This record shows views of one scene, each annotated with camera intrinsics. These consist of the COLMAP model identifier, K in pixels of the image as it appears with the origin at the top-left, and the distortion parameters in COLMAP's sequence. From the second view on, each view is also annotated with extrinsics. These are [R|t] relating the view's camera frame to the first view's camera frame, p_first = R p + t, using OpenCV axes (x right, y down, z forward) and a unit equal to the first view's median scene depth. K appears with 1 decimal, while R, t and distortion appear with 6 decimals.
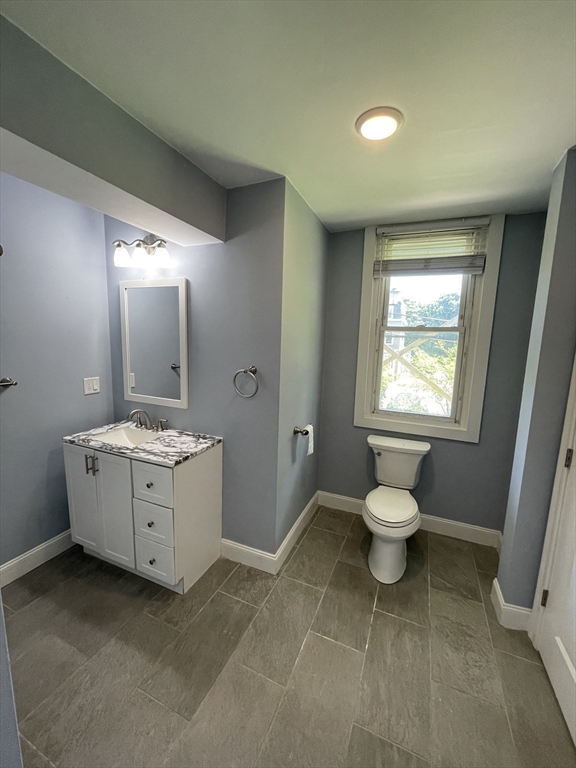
lens RADIAL K [[310.5, 0, 289.6], [0, 310.5, 385.4], [0, 0, 1]] dist [-0.006462, -0.000201]
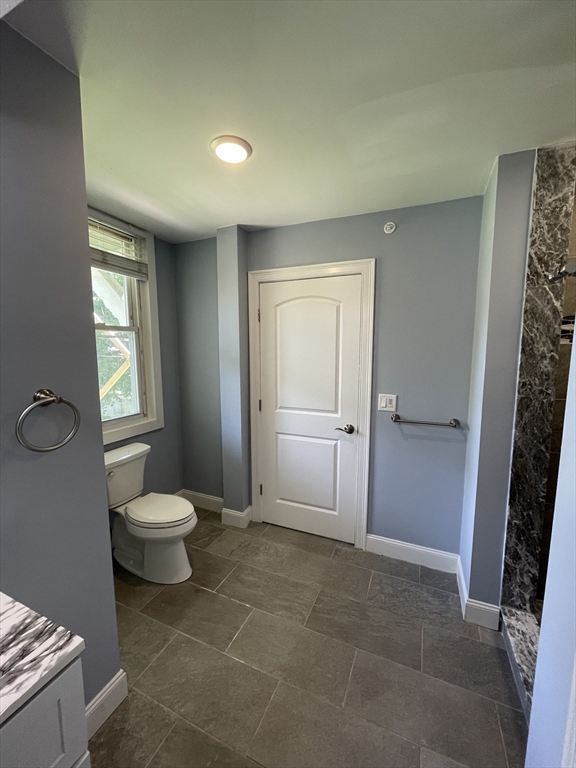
lens RADIAL K [[310.5, 0, 288.1], [0, 310.5, 385.3], [0, 0, 1]] dist [-0.006462, -0.000201]
pose [[0.006644, -0.150208, 0.988632, -0.612849], [0.151932, 0.977328, 0.147469, -0.081794], [-0.988369, 0.149225, 0.029314, 0.559333]]
